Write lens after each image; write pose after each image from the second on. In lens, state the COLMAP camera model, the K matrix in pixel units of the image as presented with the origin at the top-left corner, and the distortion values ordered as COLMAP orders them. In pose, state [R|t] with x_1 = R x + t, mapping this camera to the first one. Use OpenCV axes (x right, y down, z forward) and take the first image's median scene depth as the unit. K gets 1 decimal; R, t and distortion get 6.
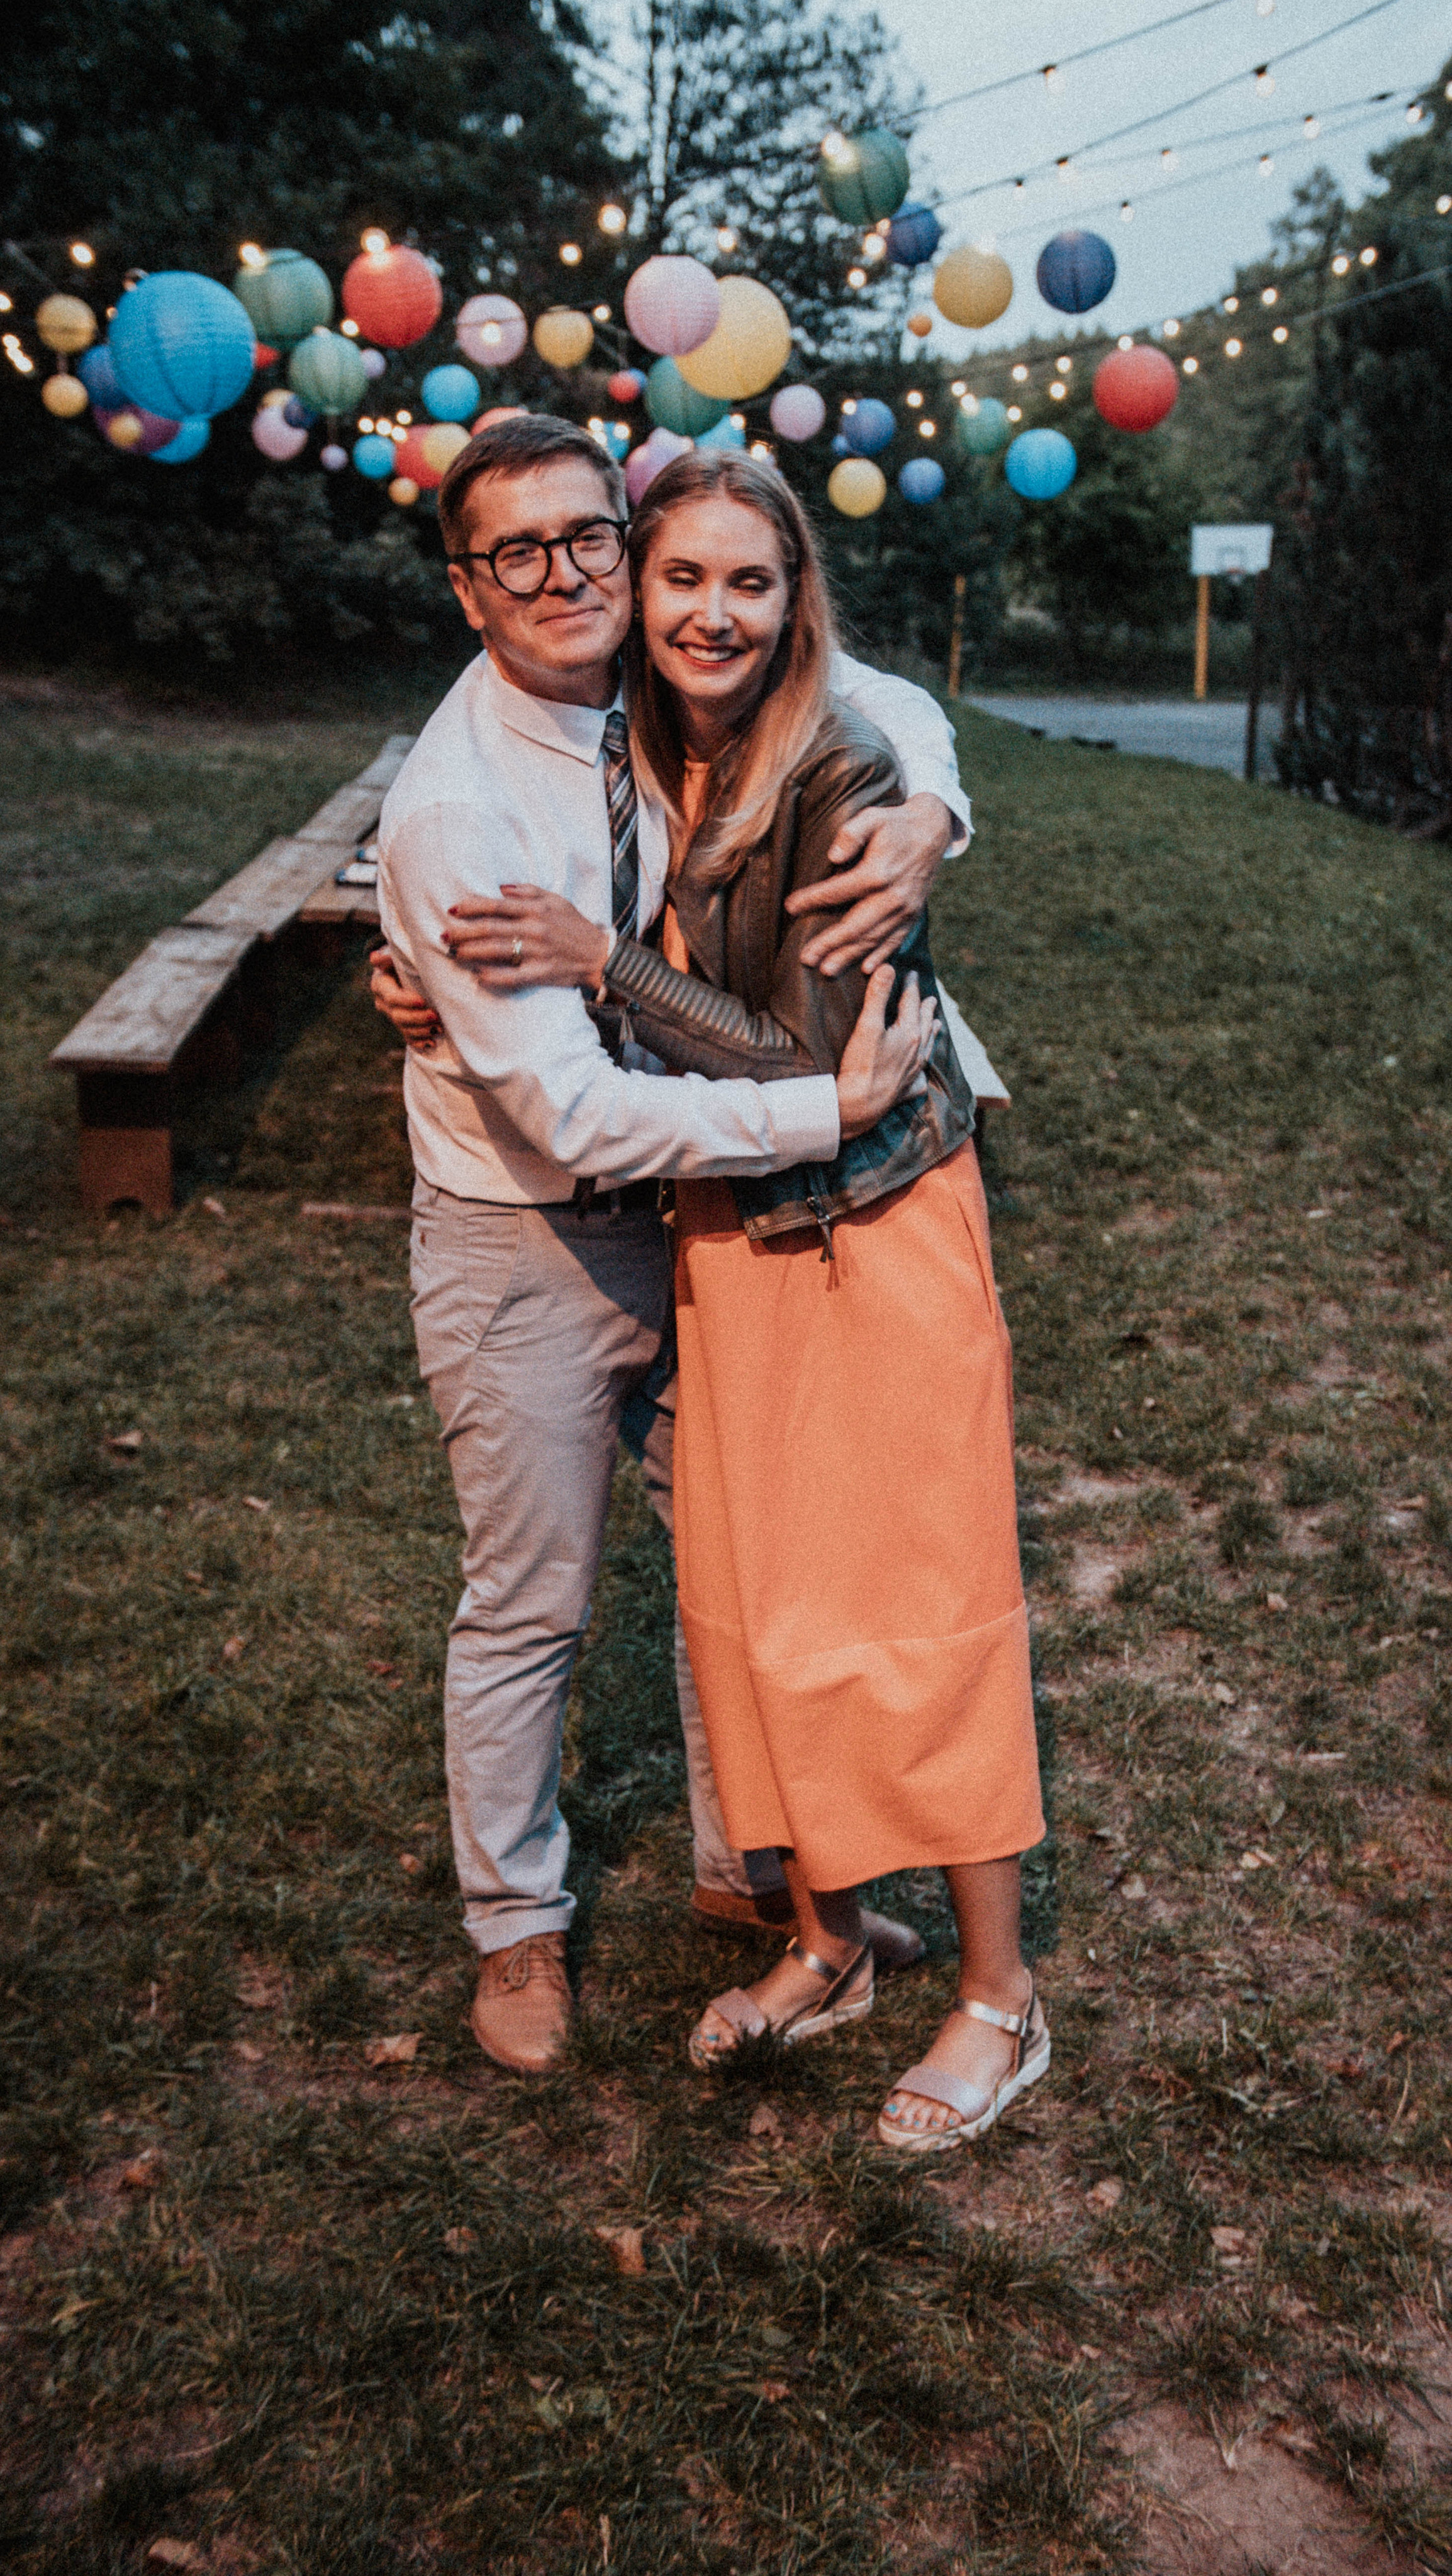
lens RADIAL K [[2744.7, 0, 727.6], [0, 2744.7, 1266.0], [0, 0, 1]] dist [0.031905, 0.000000]
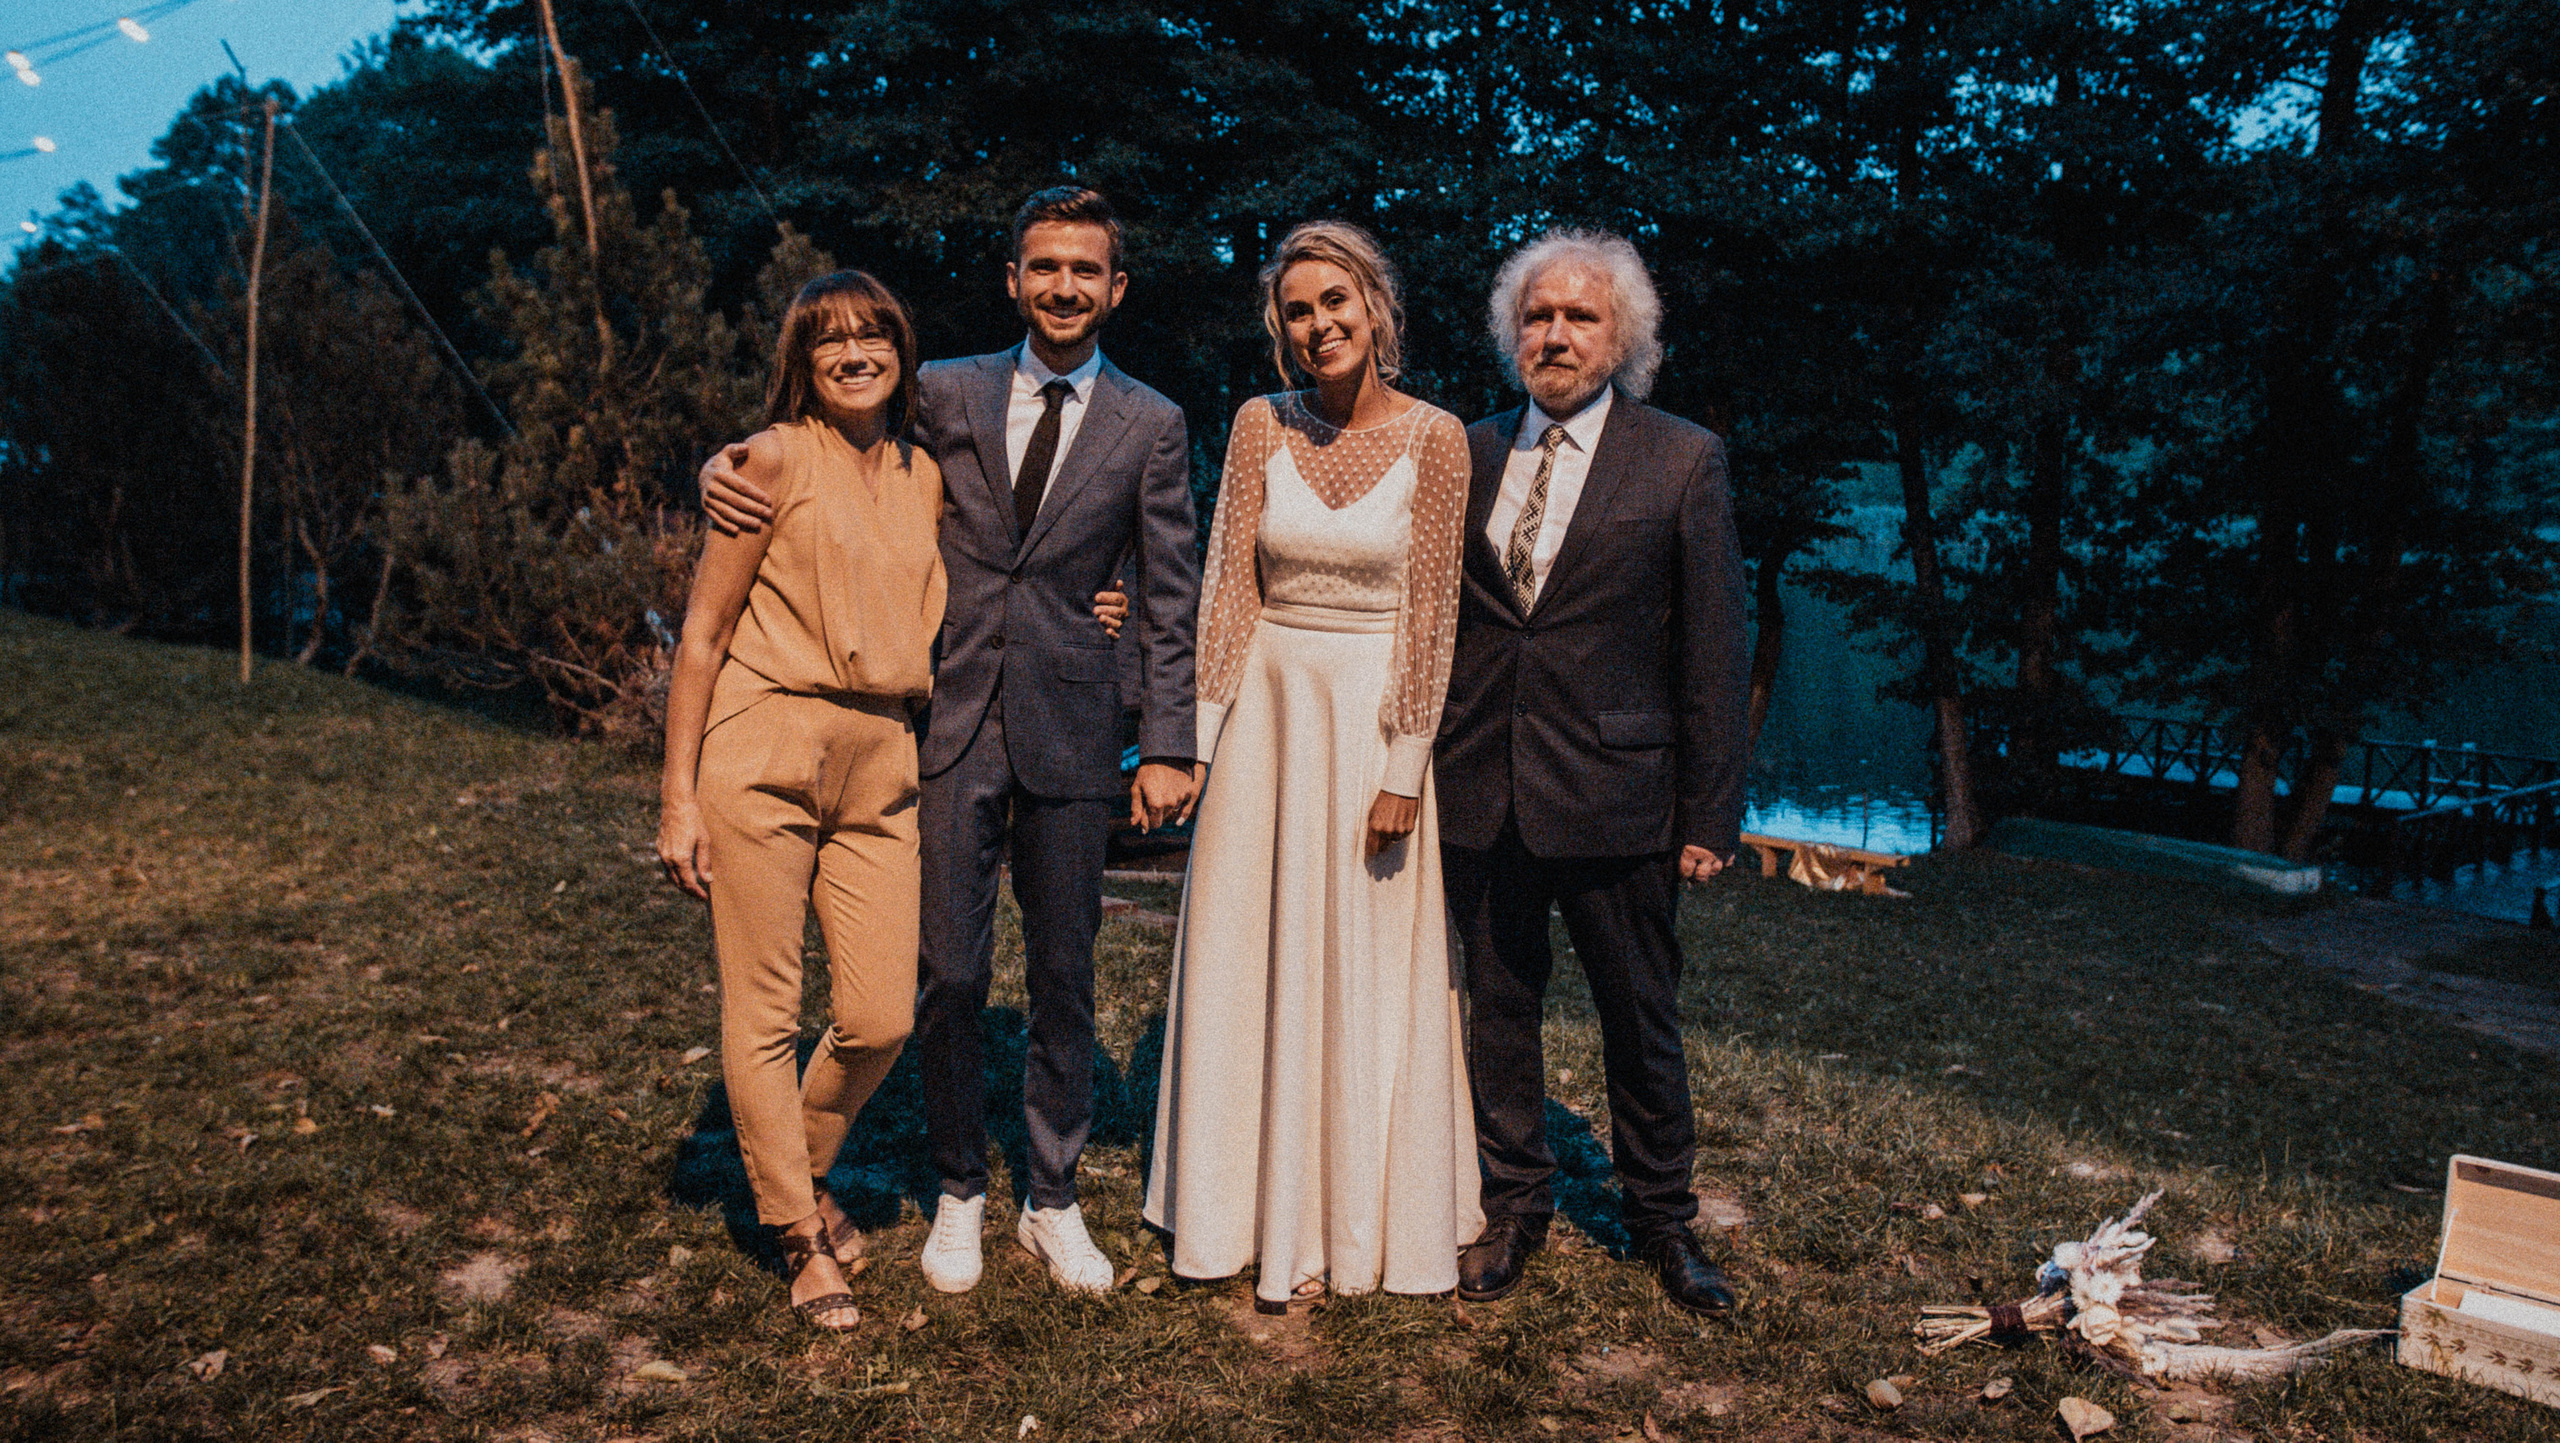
lens RADIAL K [[2002.6, 0, 1268.7], [0, 2002.6, 688.7], [0, 0, 1]] dist [-0.095964, 0.082544]
pose [[0.744935, -0.056770, 0.664718, 0.016838], [0.151734, 0.984677, -0.085949, 0.054108], [-0.649653, 0.164886, 0.742134, -0.164694]]
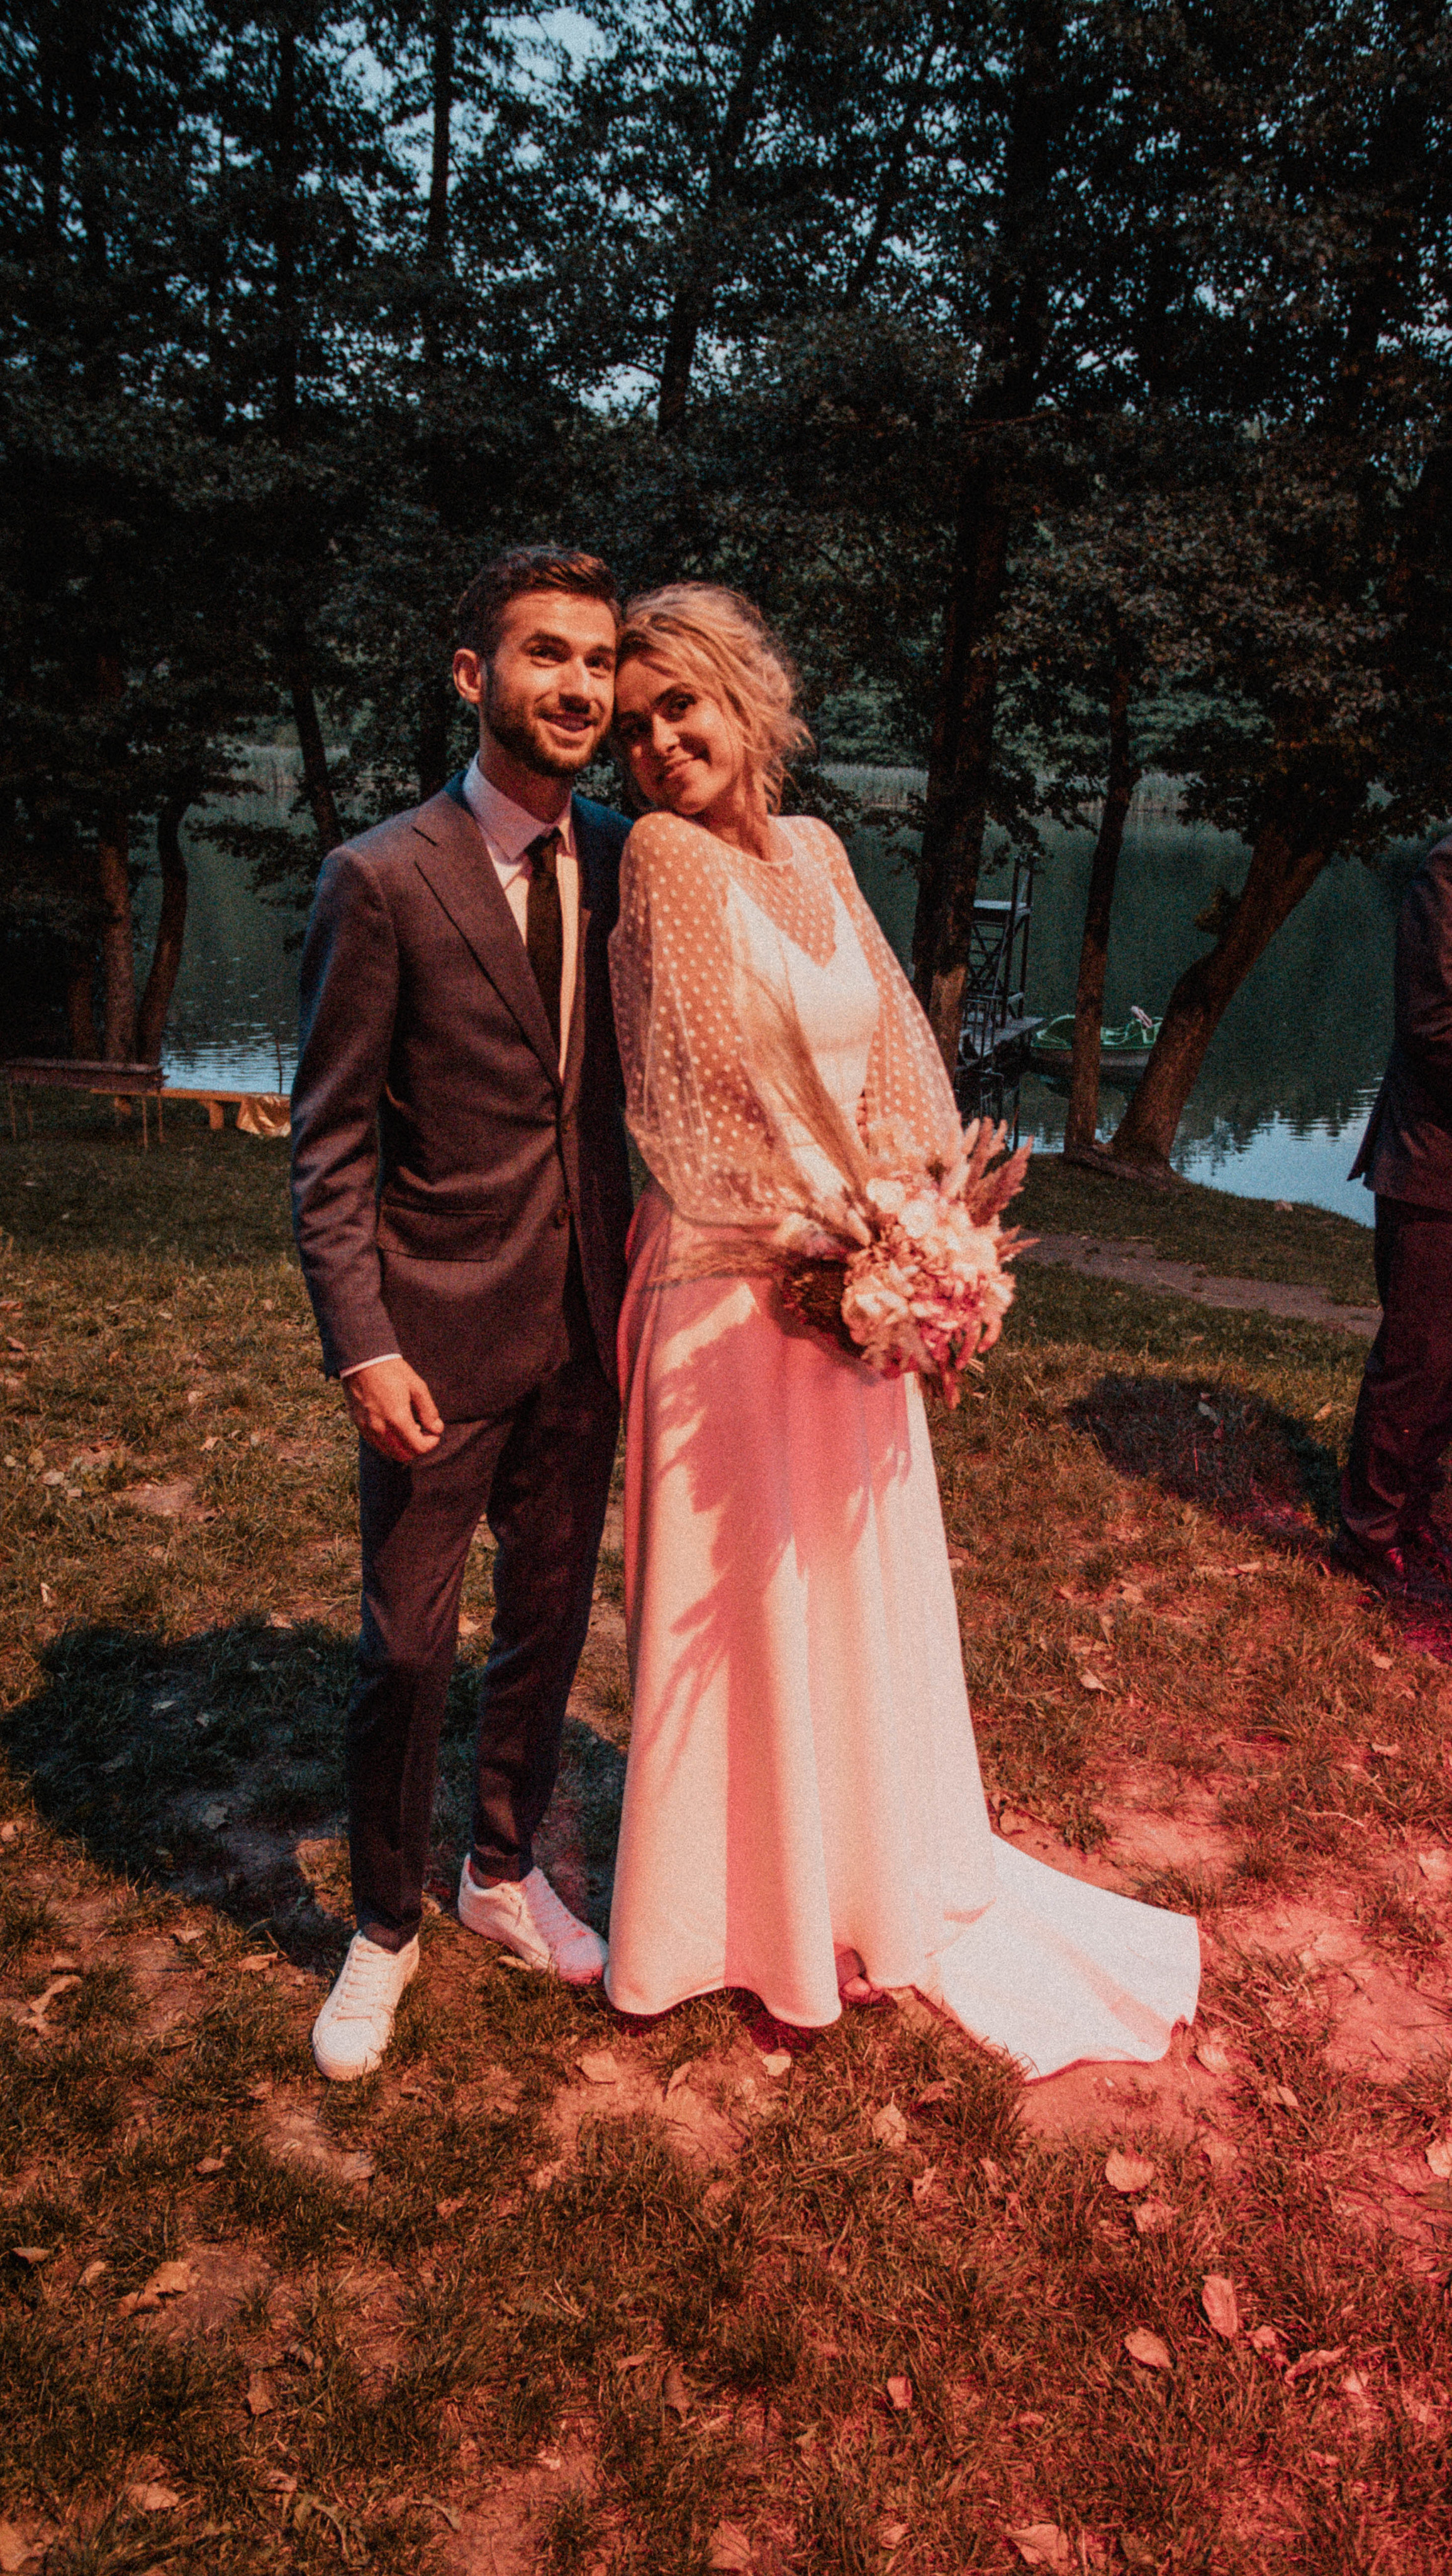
lens RADIAL K [[2015.4, 0, 729.2], [0, 2015.4, 1293.9], [0, 0, 1]] dist [-0.095964, 0.082544]
pose [[0.298815, -0.244044, 0.922579, -0.048065], [0.209206, 0.959984, 0.186179, 0.042706], [-0.931097, 0.137376, 0.337913, -0.164489]]
